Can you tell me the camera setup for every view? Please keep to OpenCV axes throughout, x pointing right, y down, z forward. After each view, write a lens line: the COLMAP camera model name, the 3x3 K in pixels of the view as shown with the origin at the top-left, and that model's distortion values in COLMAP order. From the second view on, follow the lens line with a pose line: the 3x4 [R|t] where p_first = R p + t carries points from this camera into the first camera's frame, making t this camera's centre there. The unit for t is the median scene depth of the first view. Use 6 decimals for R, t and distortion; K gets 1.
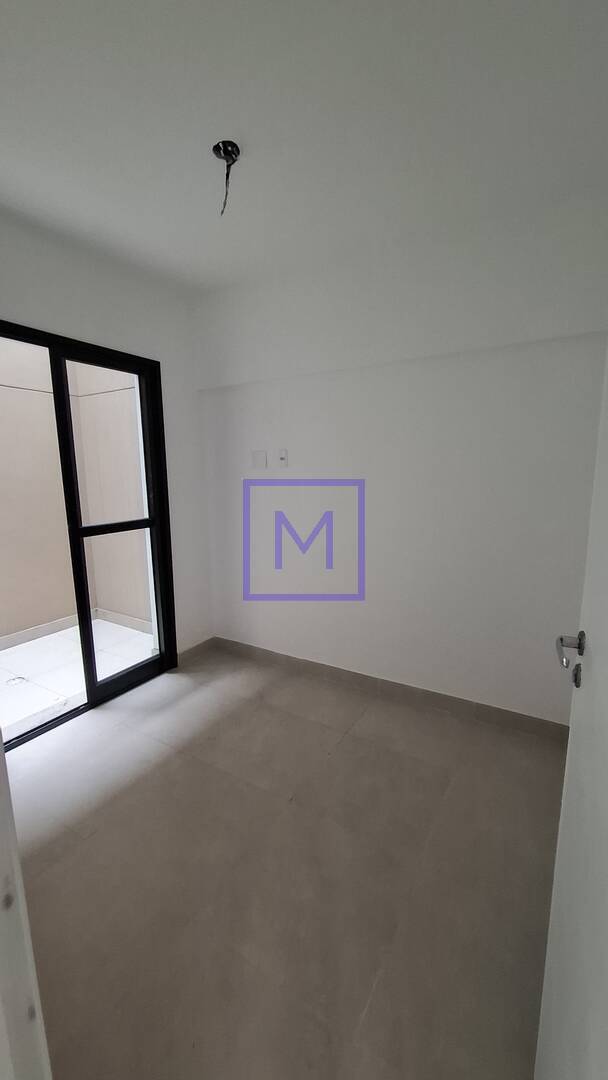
lens RADIAL K [[427.4, 0, 307.4], [0, 427.4, 541.5], [0, 0, 1]] dist [-0.008754, 0.001426]
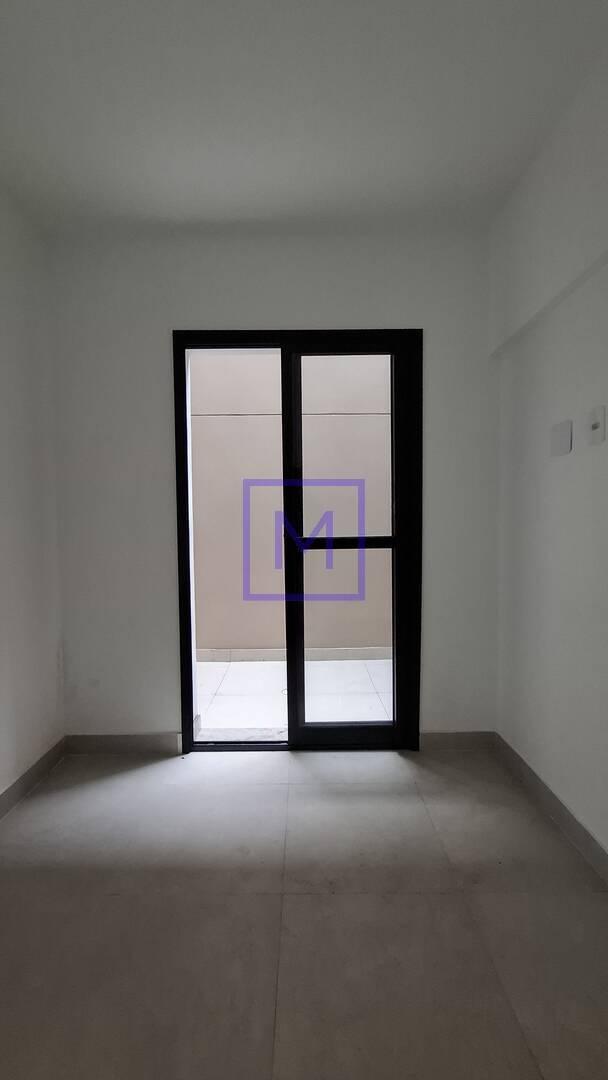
lens RADIAL K [[427.4, 0, 304.5], [0, 427.4, 541.5], [0, 0, 1]] dist [-0.008754, 0.001426]
pose [[0.508586, 0.037692, -0.860186, 0.224252], [-0.134199, 0.990302, -0.035952, 0.004417], [0.850489, 0.133721, 0.508712, 0.523400]]
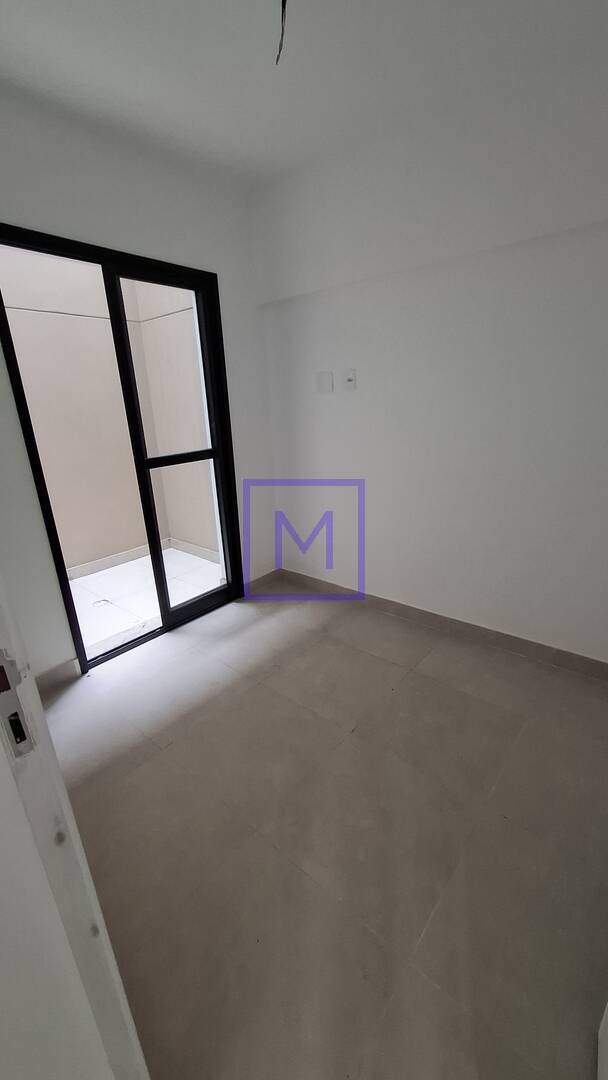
lens RADIAL K [[427.4, 0, 303.9], [0, 427.4, 543.8], [0, 0, 1]] dist [-0.008754, 0.001426]
pose [[0.986508, 0.023175, -0.162065, 0.000297], [0.003536, 0.986683, 0.162615, 0.002175], [0.163675, -0.160994, 0.973289, 0.050454]]
